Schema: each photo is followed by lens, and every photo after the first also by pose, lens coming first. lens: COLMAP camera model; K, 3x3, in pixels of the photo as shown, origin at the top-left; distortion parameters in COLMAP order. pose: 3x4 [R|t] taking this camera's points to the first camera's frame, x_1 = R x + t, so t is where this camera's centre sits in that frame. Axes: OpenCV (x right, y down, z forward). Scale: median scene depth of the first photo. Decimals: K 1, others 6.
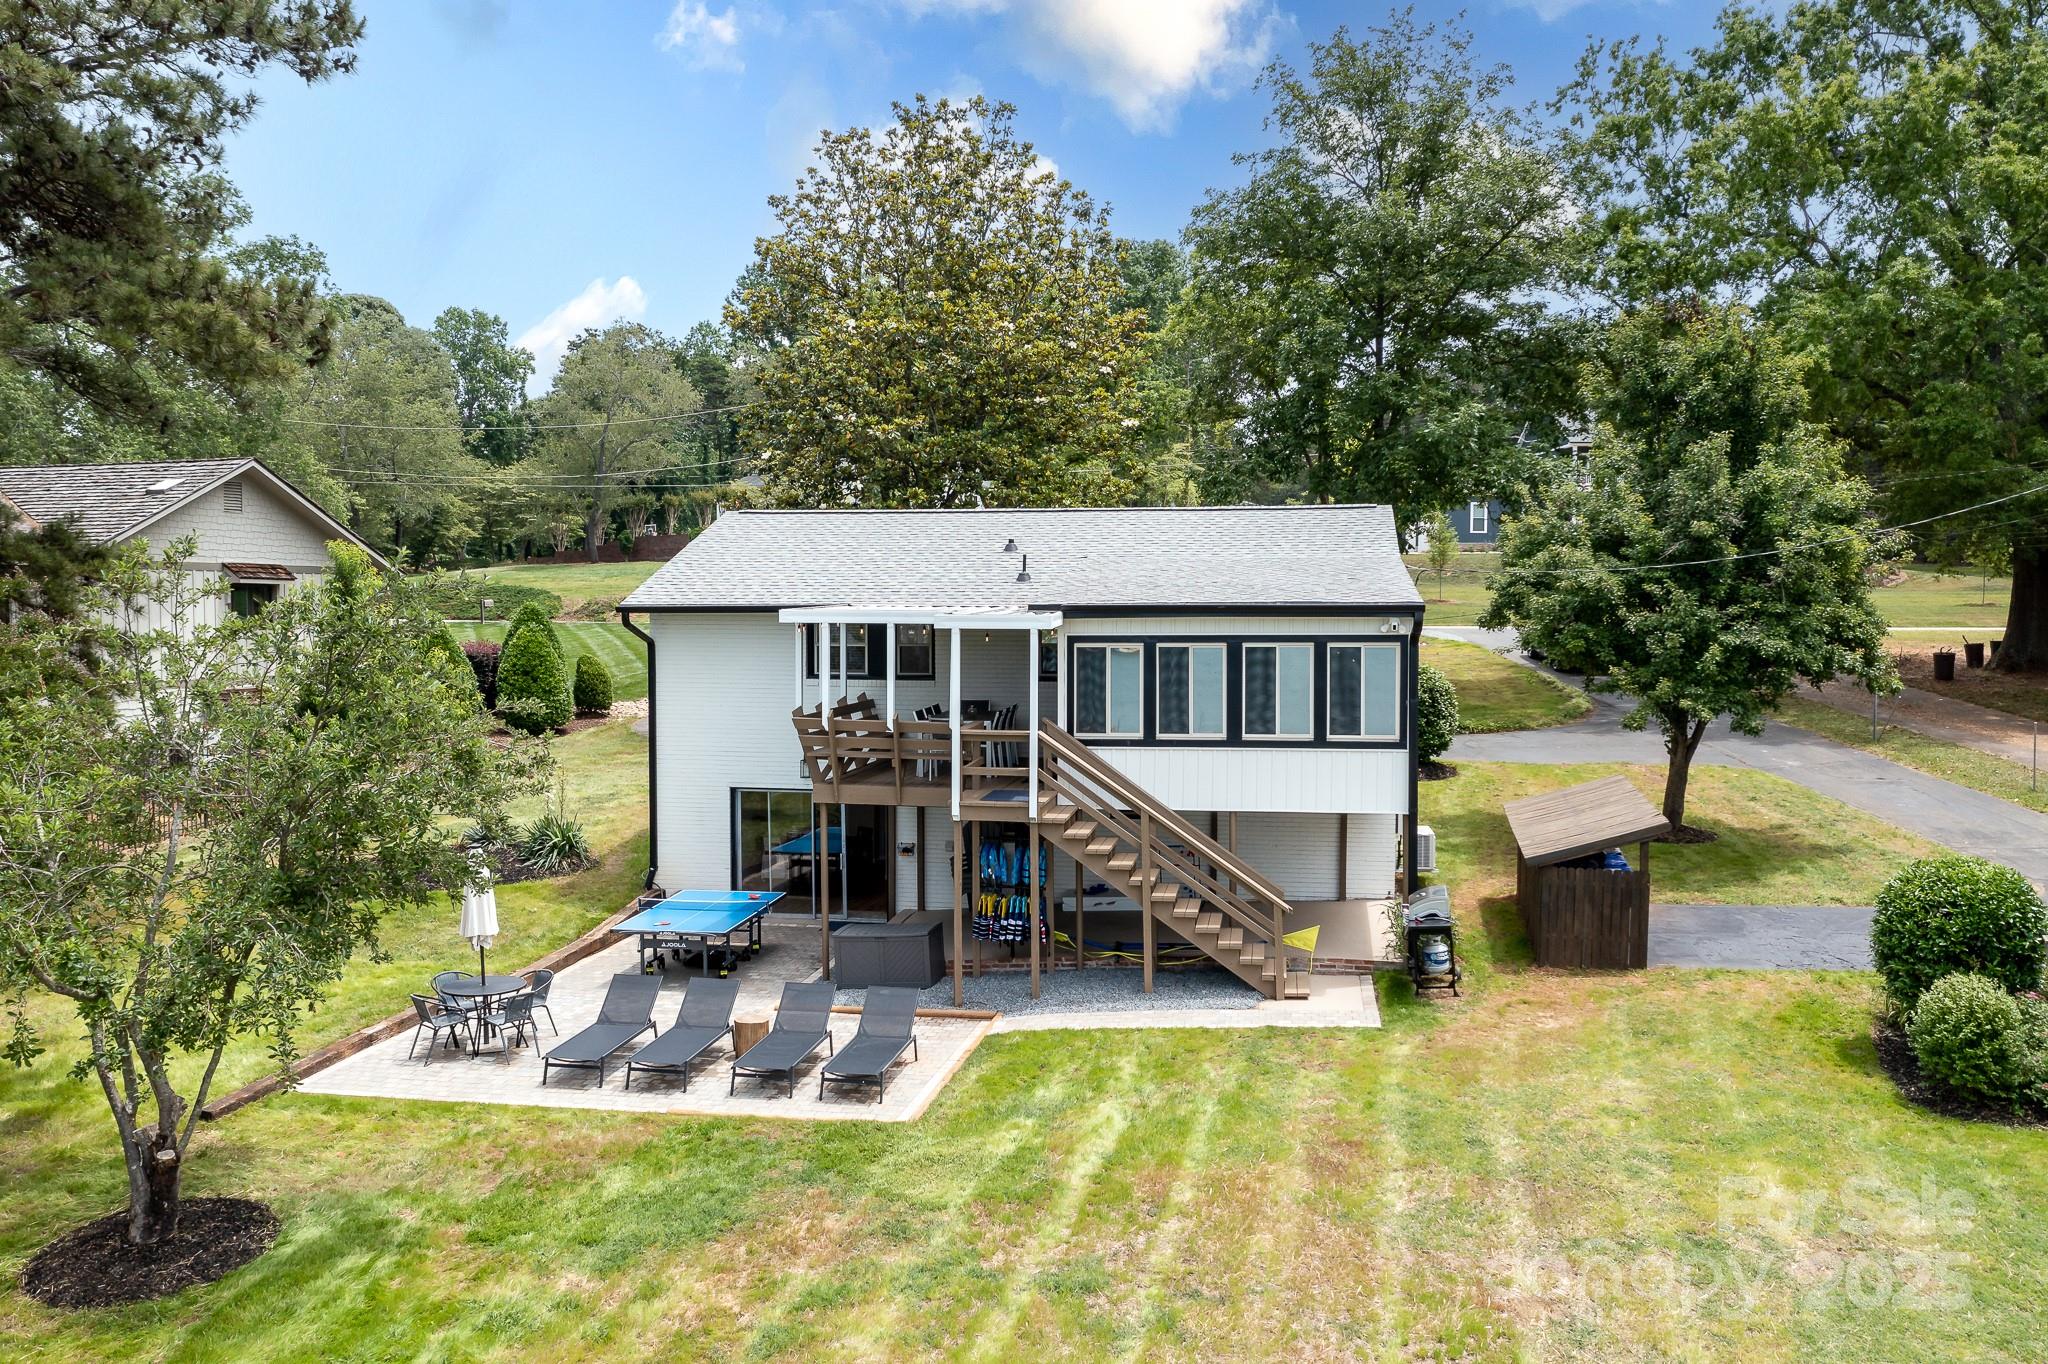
lens RADIAL K [[1648.1, 0, 1033.0], [0, 1648.1, 681.5], [0, 0, 1]] dist [-0.023190, 0.008083]
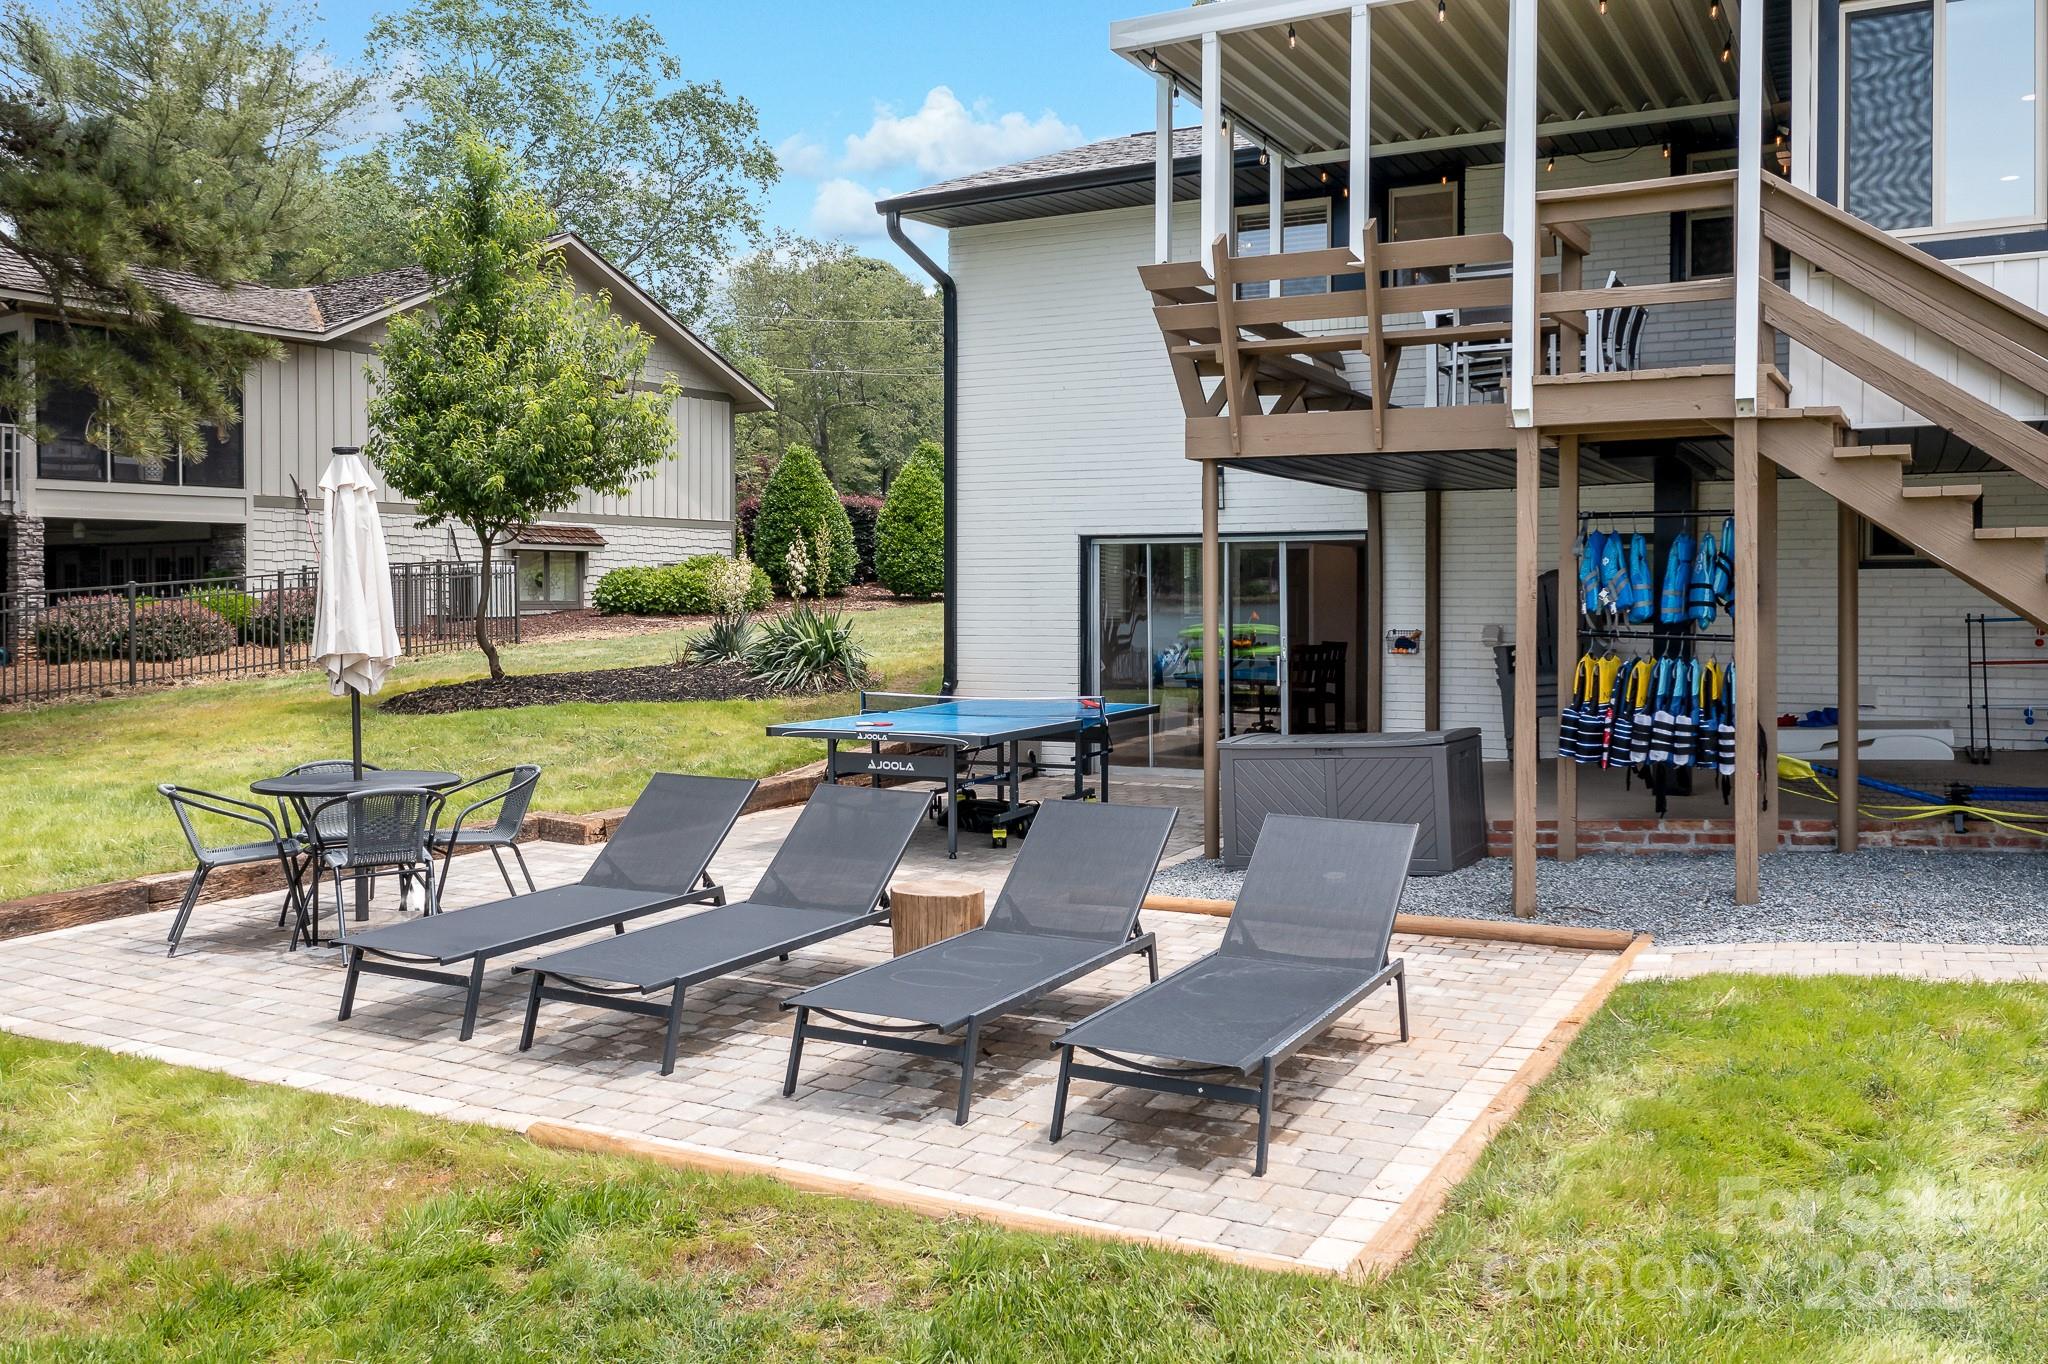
lens RADIAL K [[1648.1, 0, 1020.3], [0, 1648.1, 669.8], [0, 0, 1]] dist [-0.023190, 0.008083]
pose [[0.949574, 0.010140, -0.313380, -0.040110], [-0.012886, 0.999895, -0.006694, 0.153744], [0.313279, 0.010395, 0.949604, 0.639588]]
